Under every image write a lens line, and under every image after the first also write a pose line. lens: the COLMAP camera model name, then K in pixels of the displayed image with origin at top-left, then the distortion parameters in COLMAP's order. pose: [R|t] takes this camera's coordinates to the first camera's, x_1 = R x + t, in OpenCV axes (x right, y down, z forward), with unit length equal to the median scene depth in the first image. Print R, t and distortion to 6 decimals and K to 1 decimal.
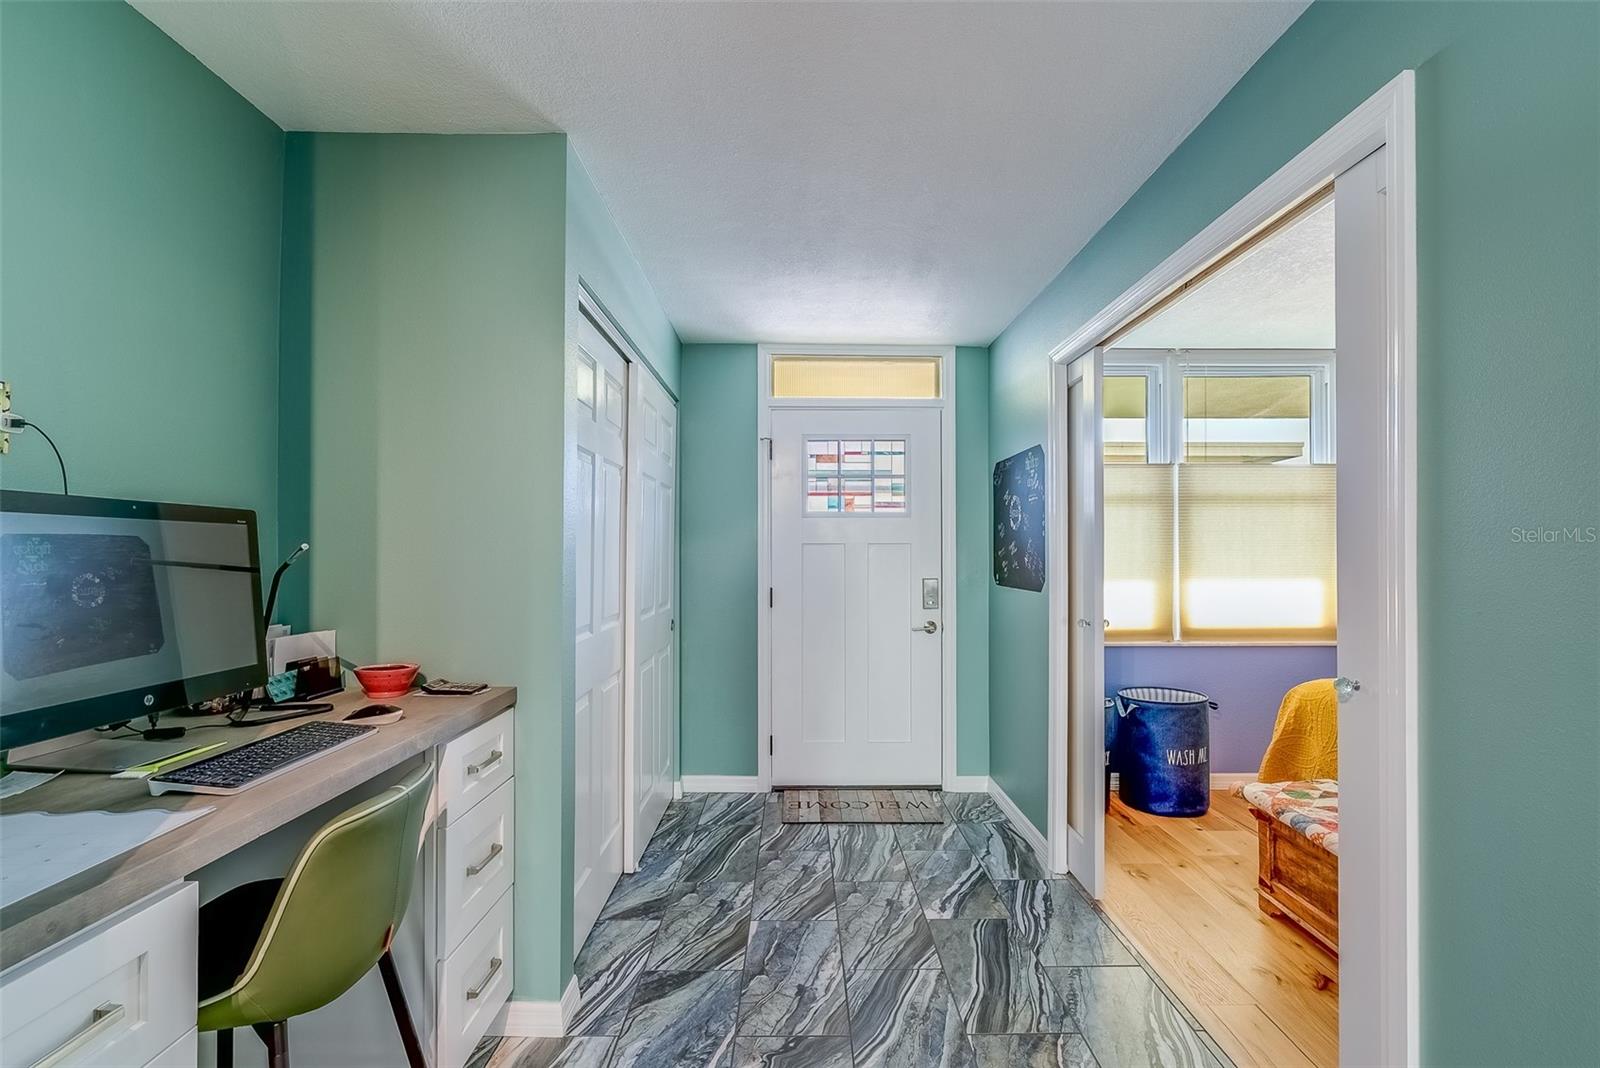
lens RADIAL K [[743.0, 0, 799.3], [0, 743.0, 544.1], [0, 0, 1]] dist [-0.009821, 0.002821]
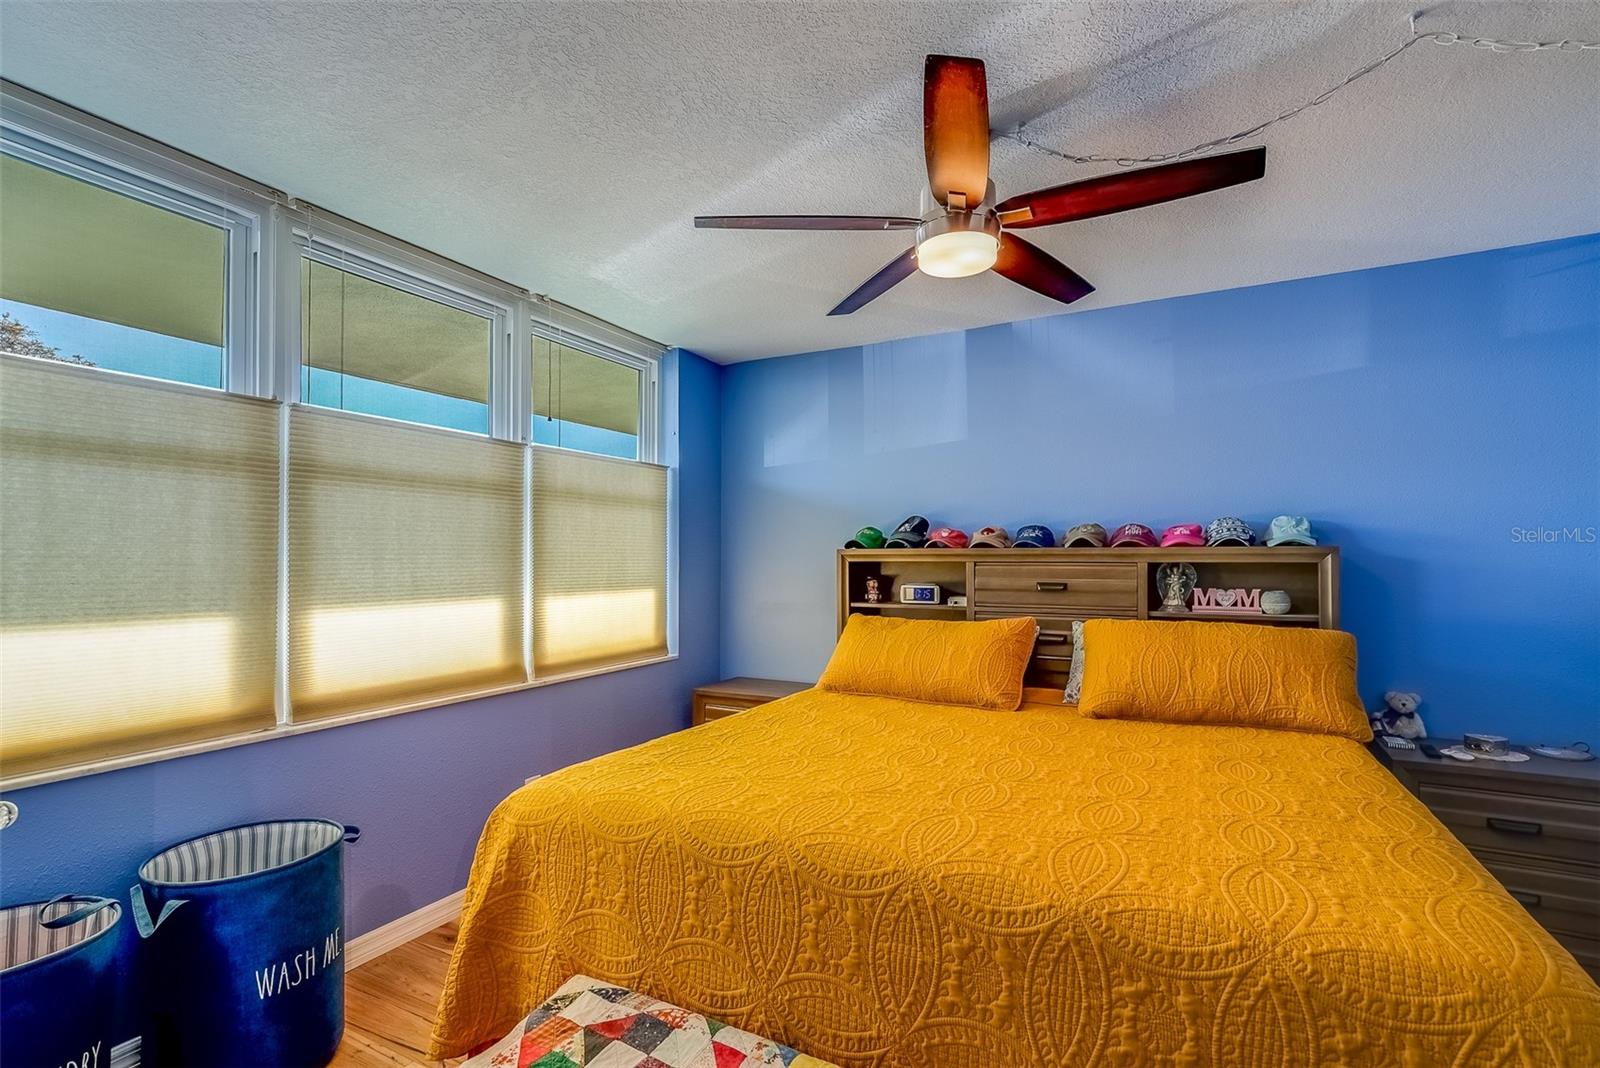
lens RADIAL K [[743.0, 0, 803.5], [0, 743.0, 545.4], [0, 0, 1]] dist [-0.009821, 0.002821]
pose [[0.475705, 0.012997, 0.879509, 0.278138], [-0.004804, 0.999914, -0.012178, 0.003178], [-0.879592, 0.001568, 0.475727, 0.531002]]
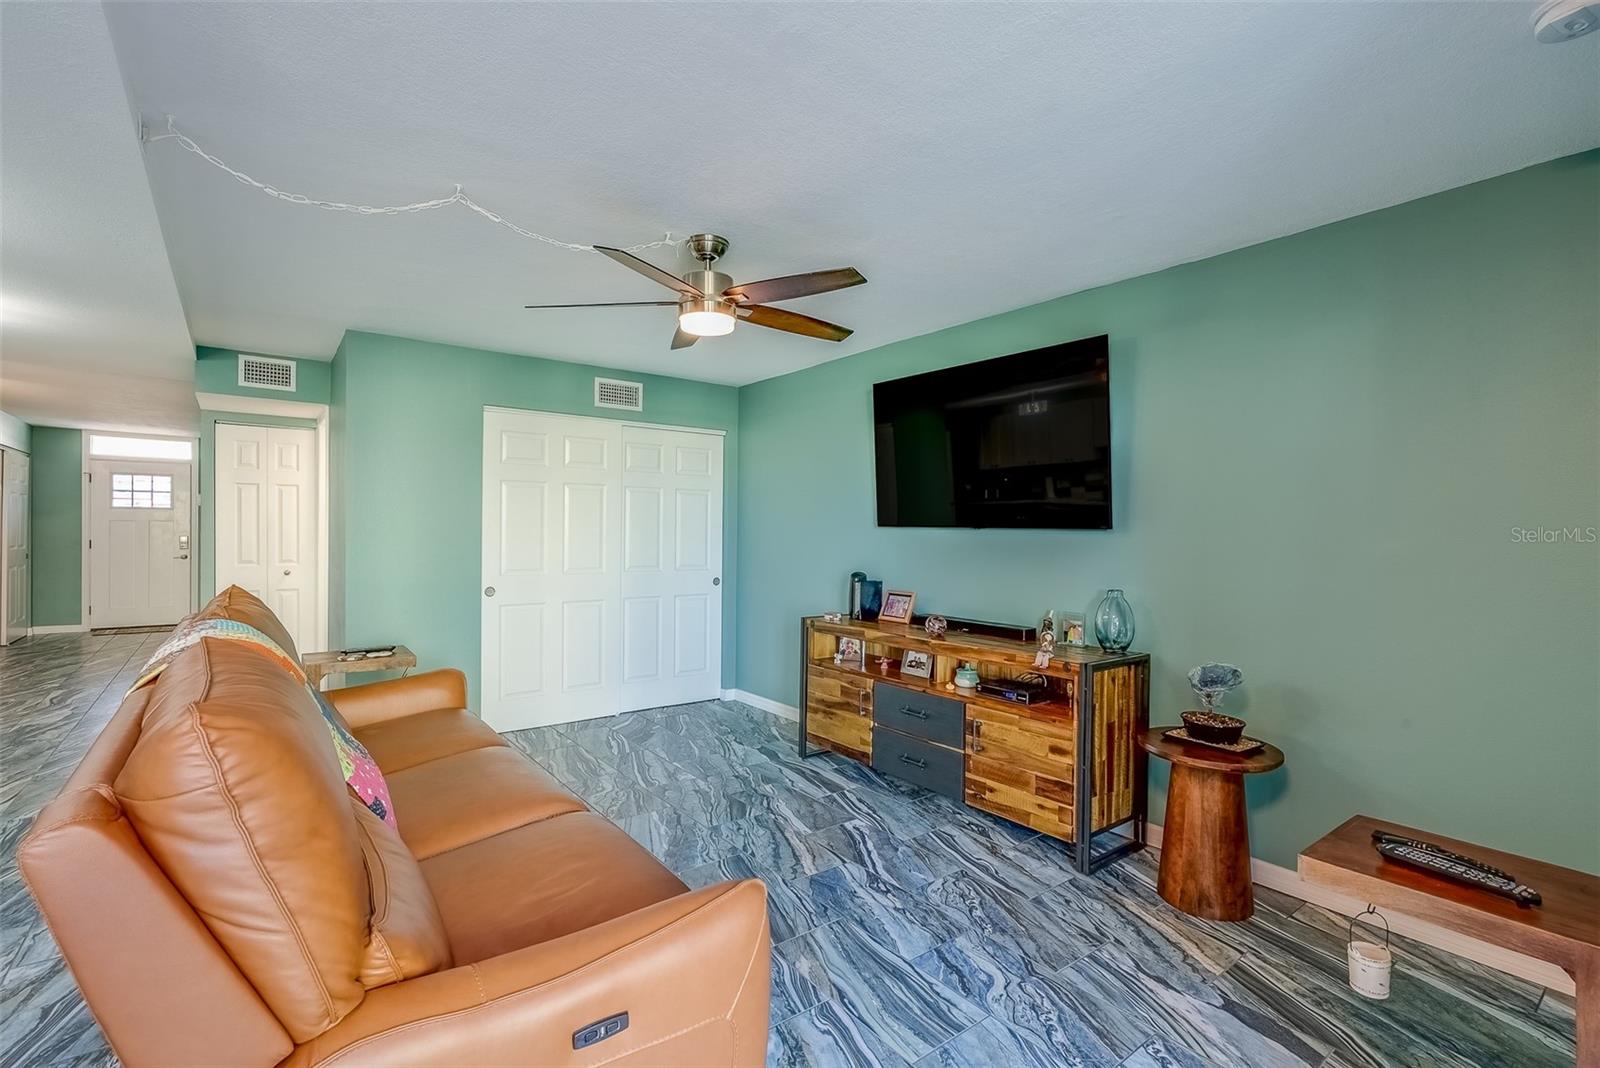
lens RADIAL K [[743.0, 0, 823.9], [0, 743.0, 529.6], [0, 0, 1]] dist [-0.009821, 0.002821]
pose [[0.786054, 0.002873, 0.618152, 0.421314], [-0.008526, 0.999944, 0.006194, -0.007482], [-0.618099, -0.010139, 0.786035, -2.731323]]
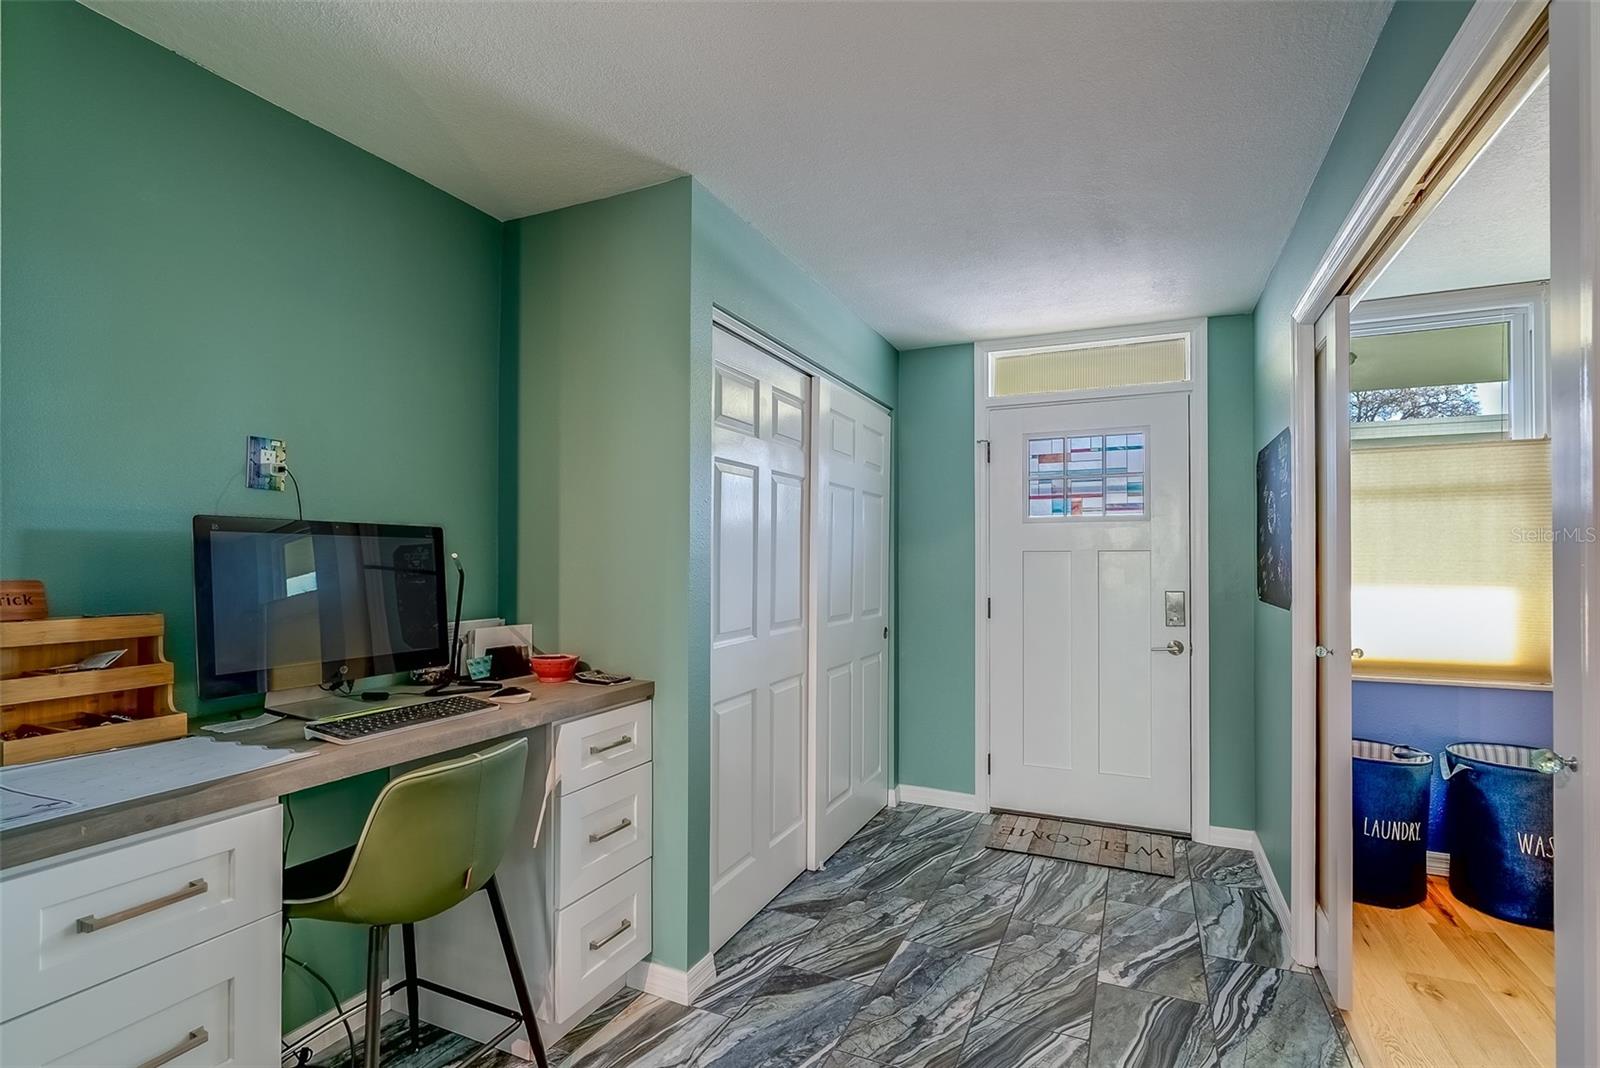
lens RADIAL K [[743.0, 0, 807.1], [0, 743.0, 551.0], [0, 0, 1]] dist [-0.009821, 0.002821]
pose [[0.907090, -0.004130, -0.420917, 0.196834], [0.003676, 0.999991, -0.001890, -0.000030], [0.420921, 0.000167, 0.907097, 0.056040]]
